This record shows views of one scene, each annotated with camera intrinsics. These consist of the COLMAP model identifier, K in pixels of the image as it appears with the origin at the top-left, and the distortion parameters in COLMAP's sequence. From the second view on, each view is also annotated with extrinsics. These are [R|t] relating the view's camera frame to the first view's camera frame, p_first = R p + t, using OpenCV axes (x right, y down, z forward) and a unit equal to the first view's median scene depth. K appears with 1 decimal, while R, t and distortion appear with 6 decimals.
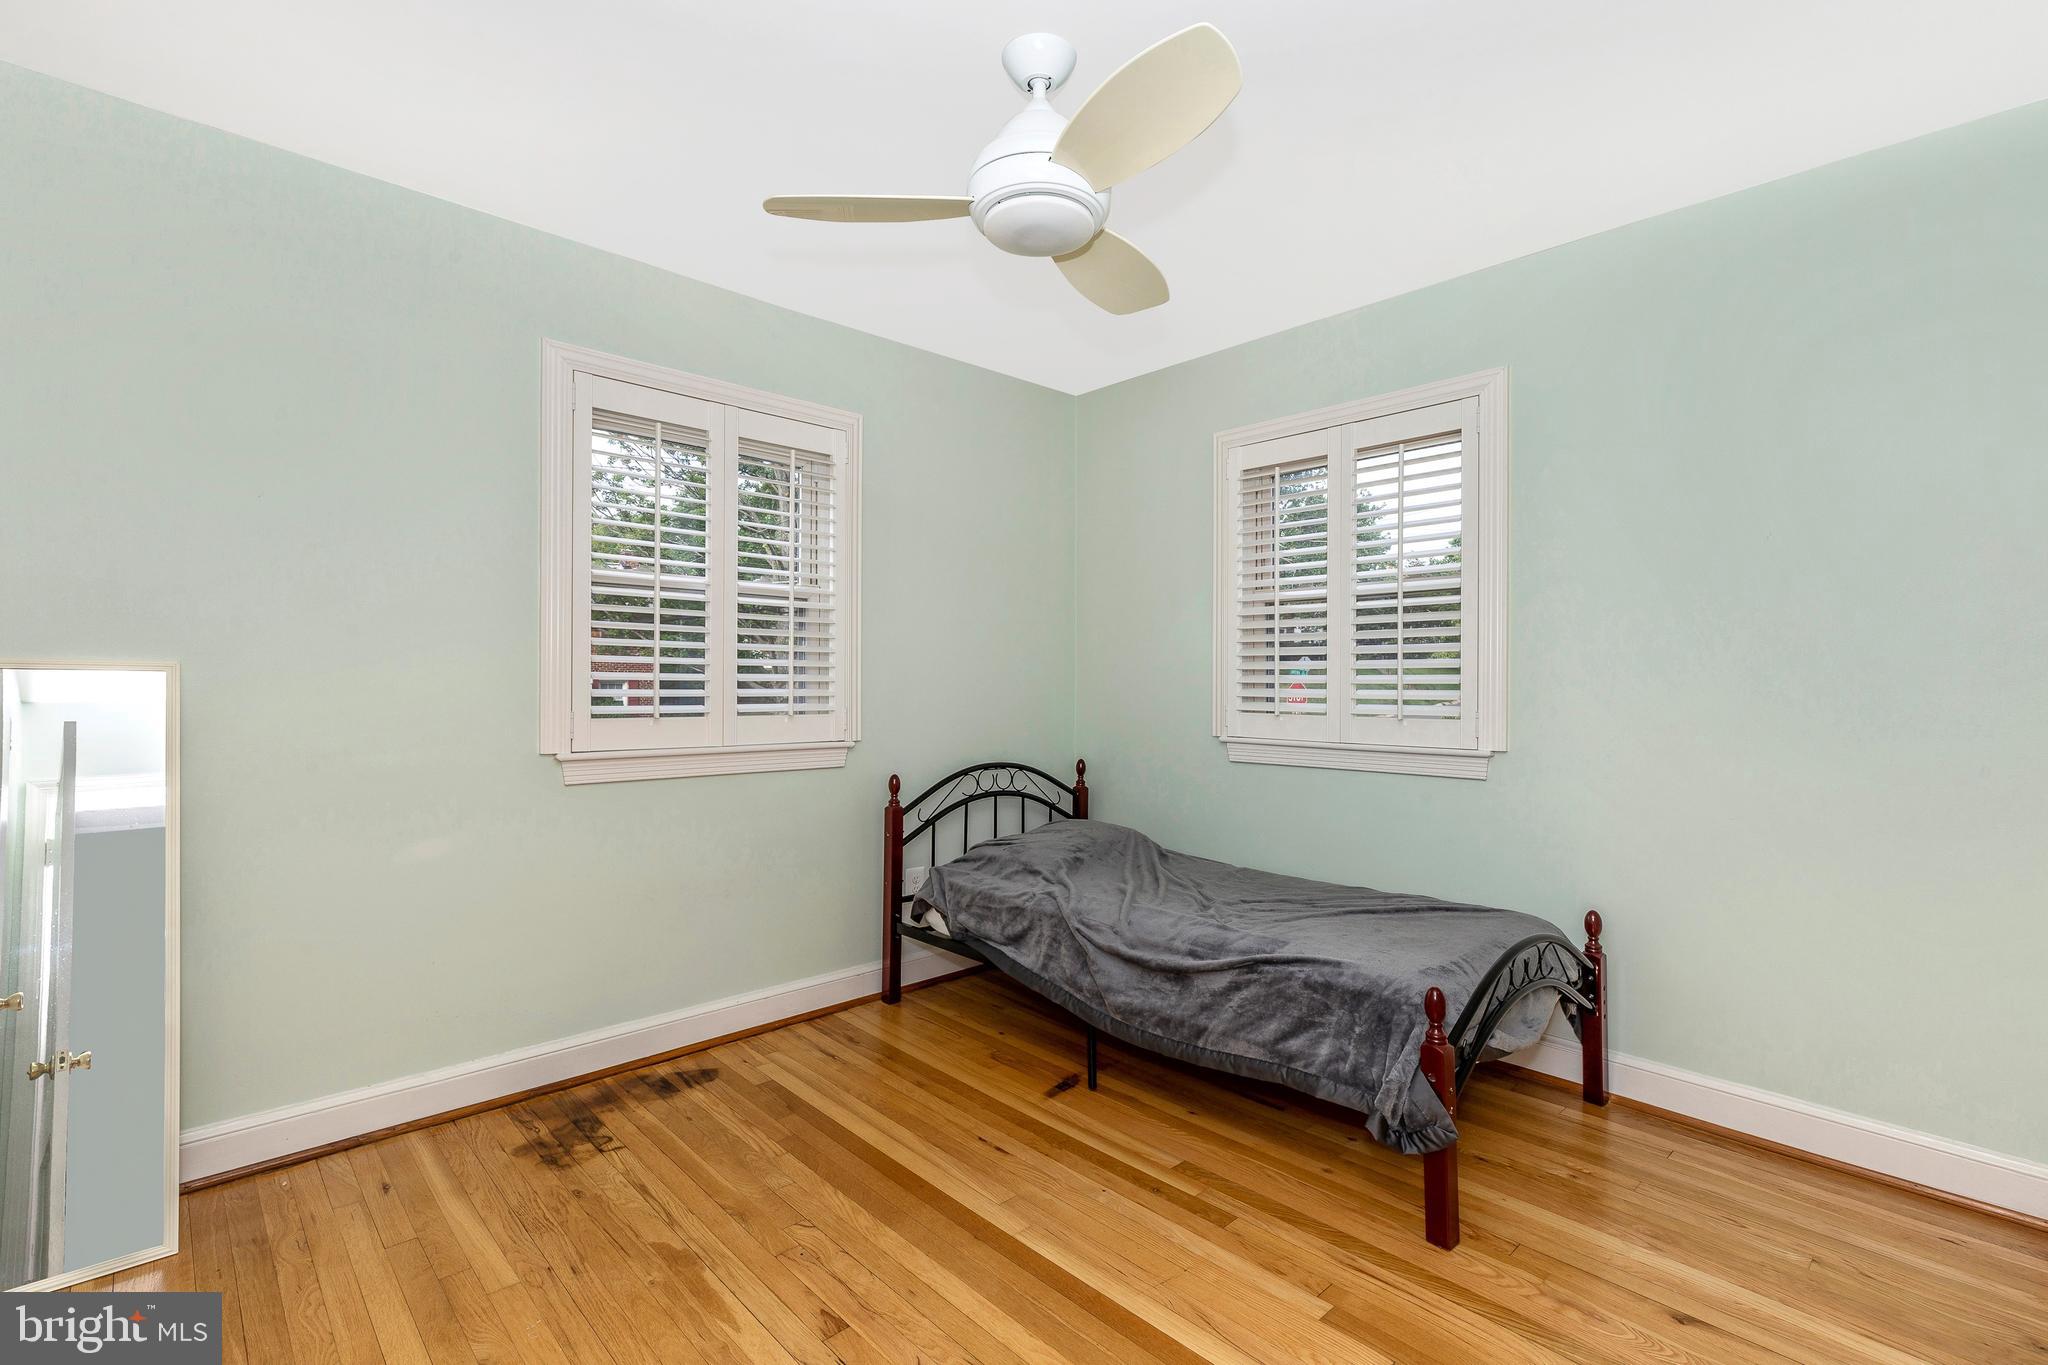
lens RADIAL K [[918.5, 0, 1018.8], [0, 918.5, 665.8], [0, 0, 1]] dist [0.000317, 0.000222]
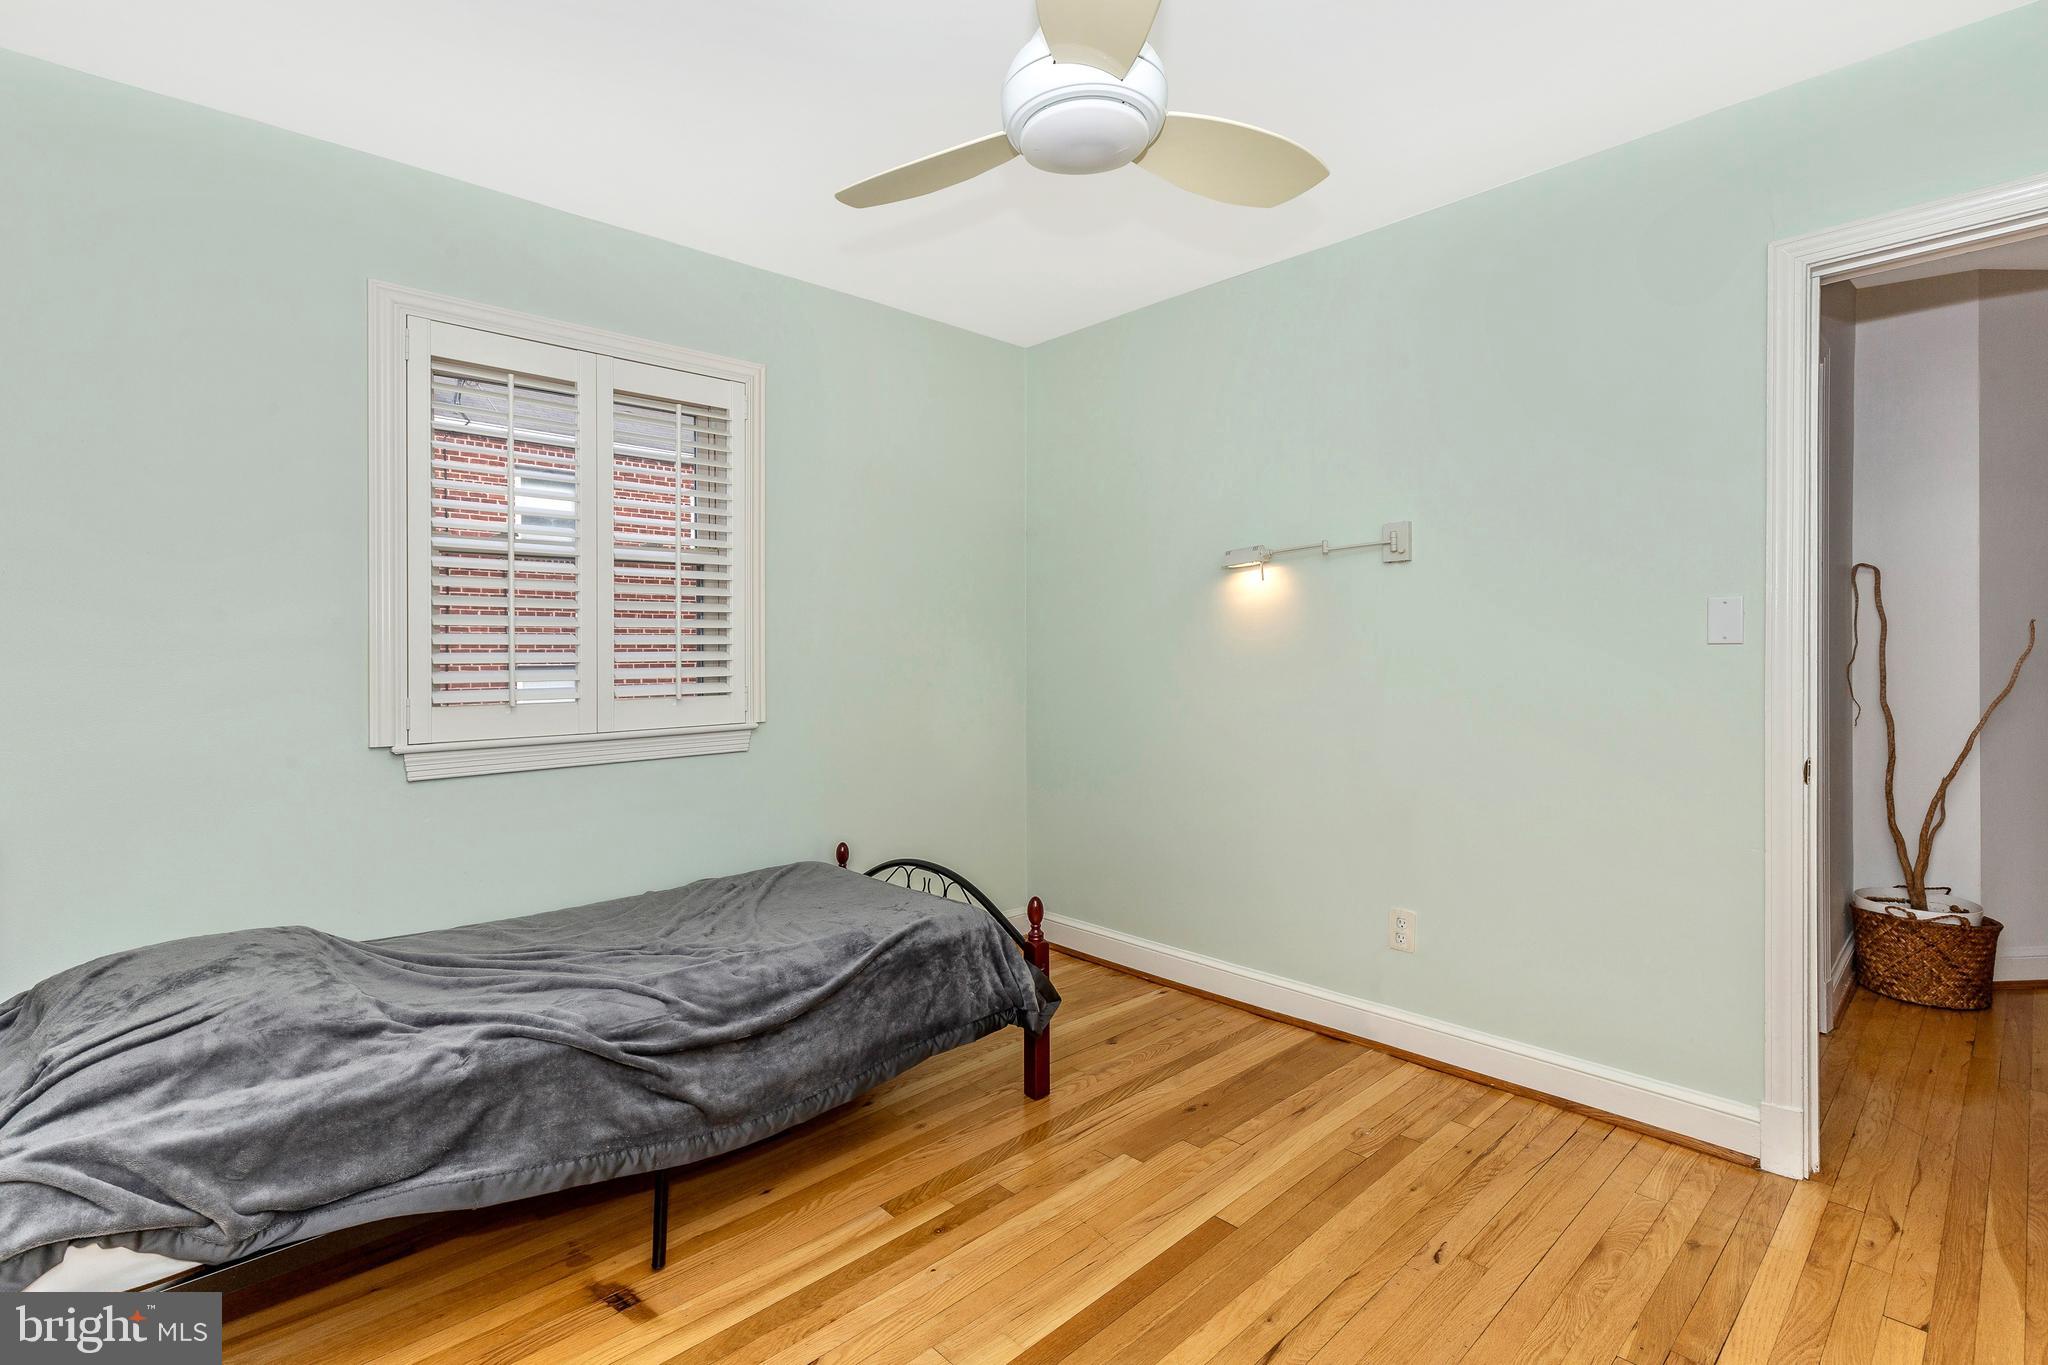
lens RADIAL K [[928.4, 0, 1028.7], [0, 928.4, 684.9], [0, 0, 1]] dist [0.000269, -0.000123]
pose [[0.013874, -0.041808, 0.999029, -0.591895], [0.001281, 0.999125, 0.041795, 0.006674], [-0.999903, 0.000699, 0.013915, 0.739842]]
